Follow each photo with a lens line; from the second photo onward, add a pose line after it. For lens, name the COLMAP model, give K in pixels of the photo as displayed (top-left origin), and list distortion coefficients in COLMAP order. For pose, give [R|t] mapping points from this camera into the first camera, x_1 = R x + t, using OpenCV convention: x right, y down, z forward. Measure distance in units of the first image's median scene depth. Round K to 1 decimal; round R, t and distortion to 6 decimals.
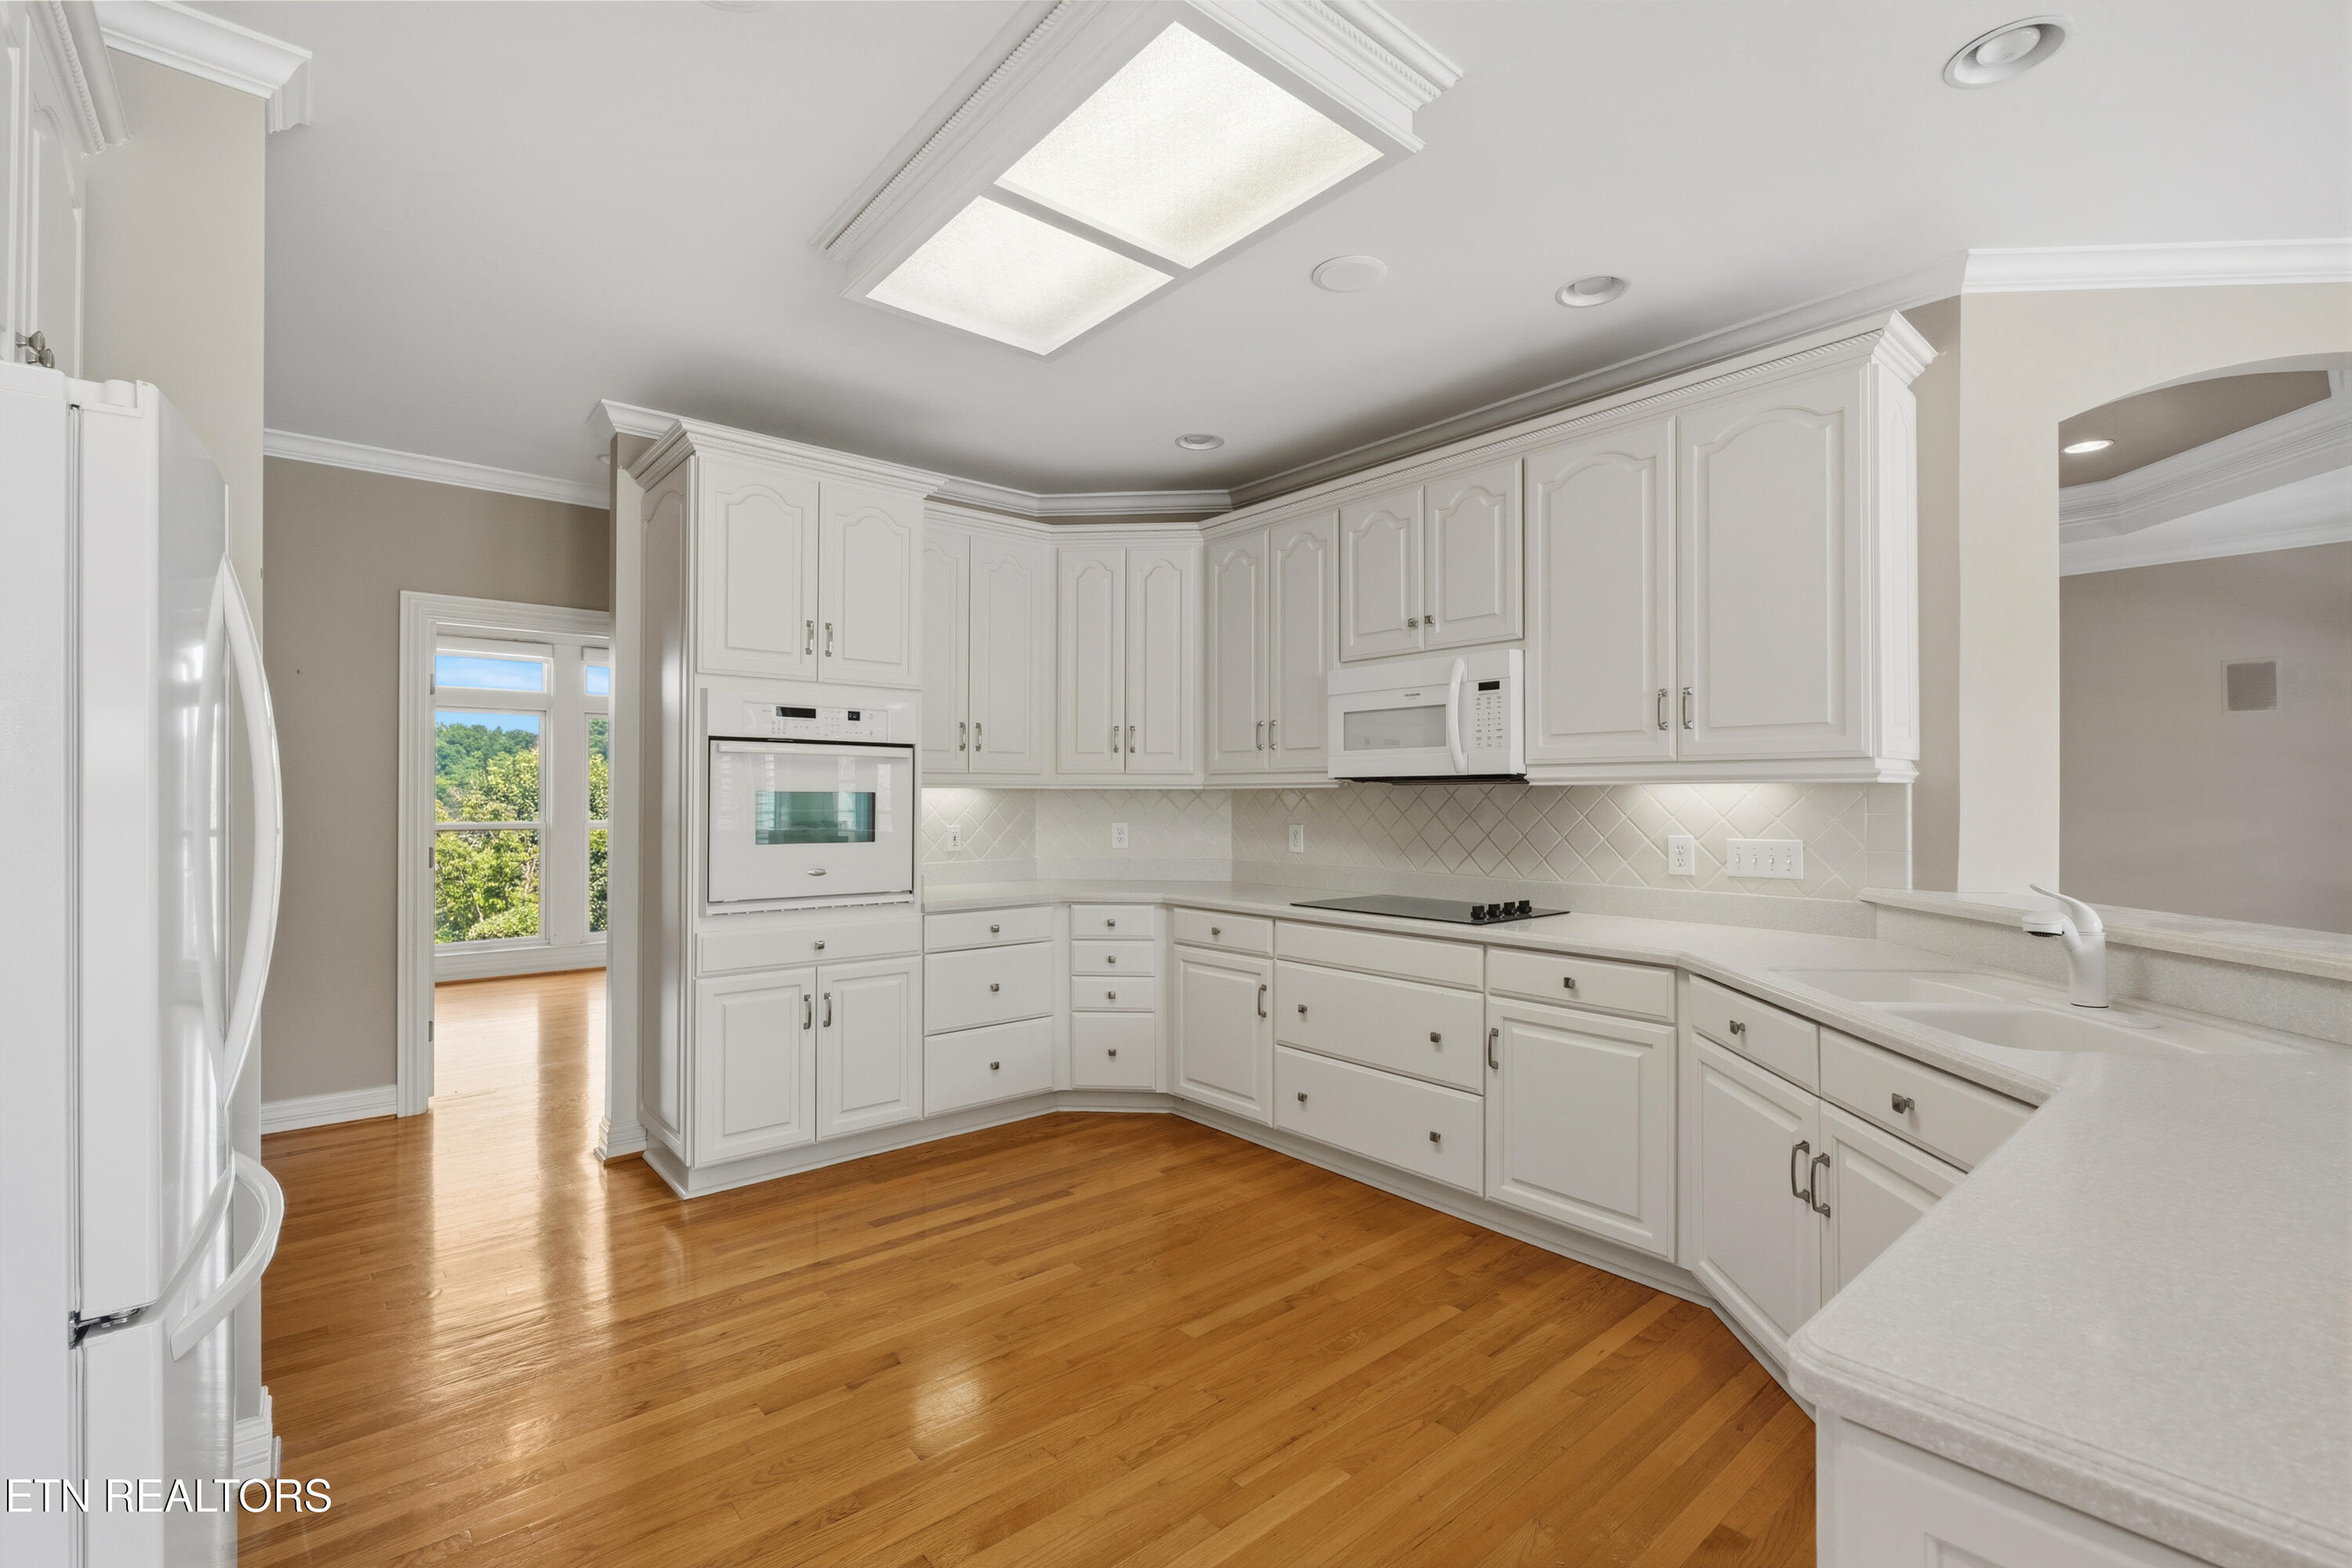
lens RADIAL K [[1041.8, 0, 1180.1], [0, 1041.8, 787.5], [0, 0, 1]] dist [-0.002103, 0.000091]
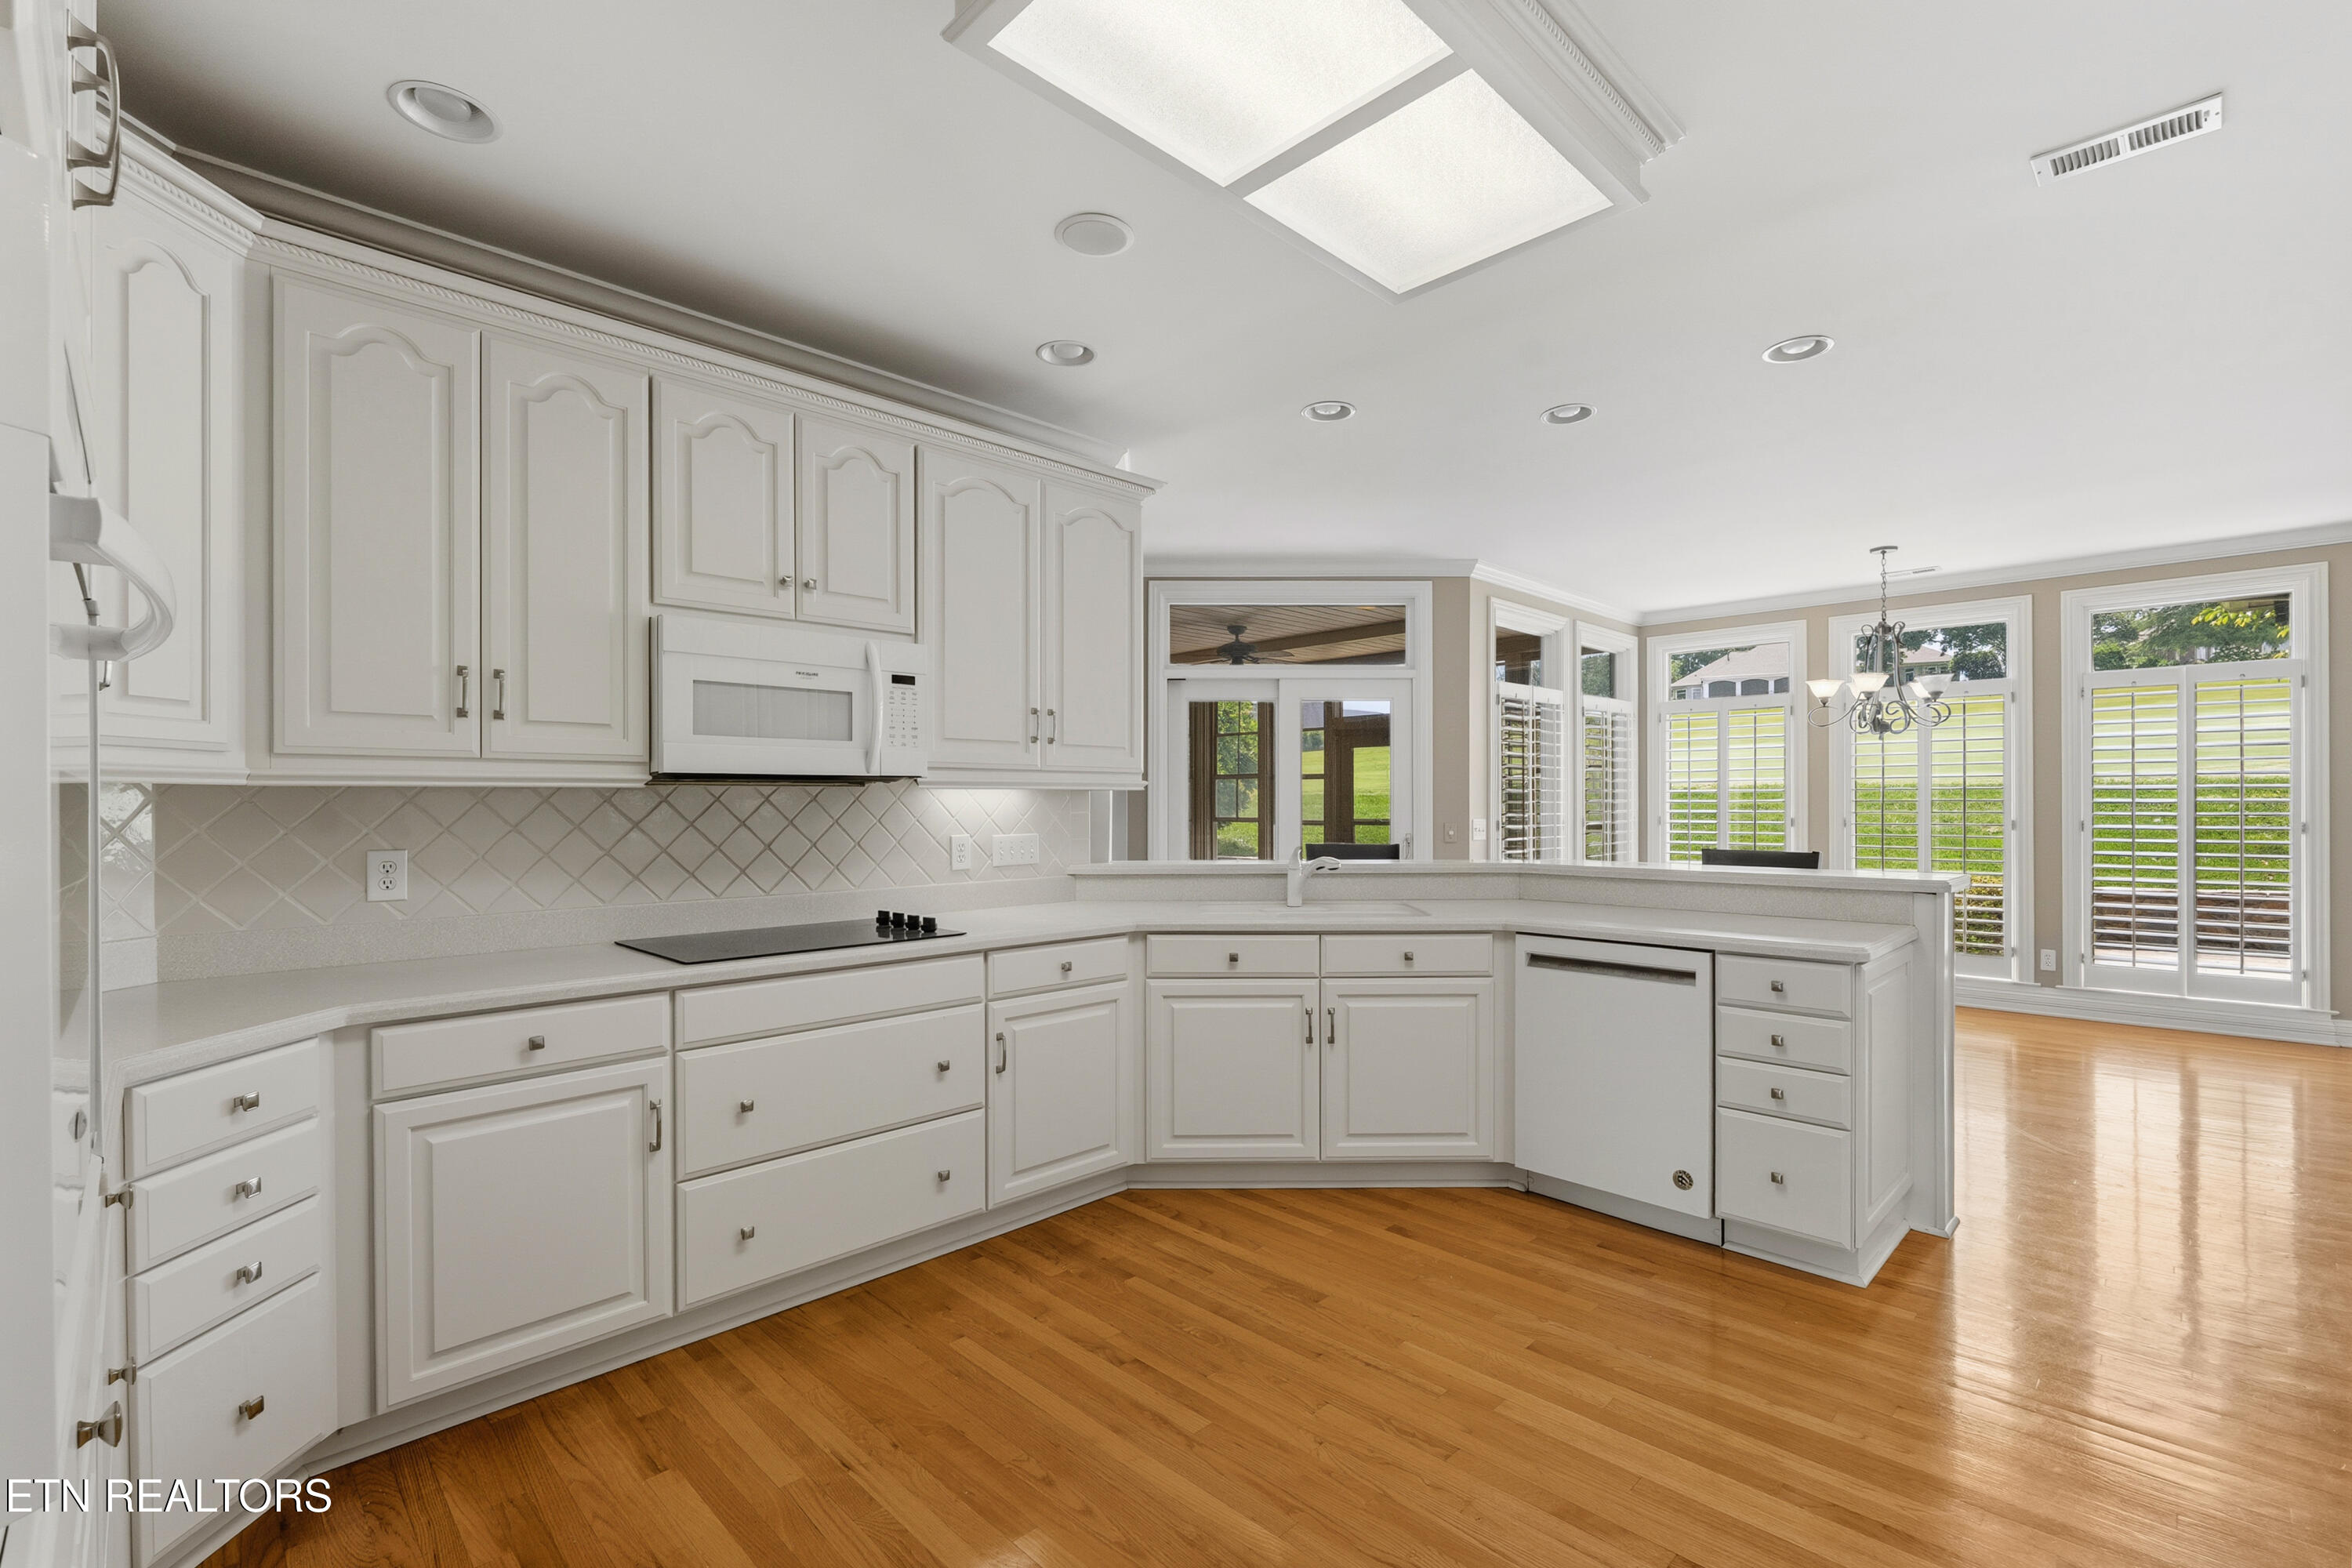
lens RADIAL K [[1041.8, 0, 1182.2], [0, 1041.8, 803.8], [0, 0, 1]] dist [-0.002103, 0.000091]
pose [[-0.079629, -0.004594, 0.996814, -0.680593], [-0.008362, 0.999957, 0.003941, 0.006805], [-0.996789, -0.008021, -0.079664, 0.878645]]
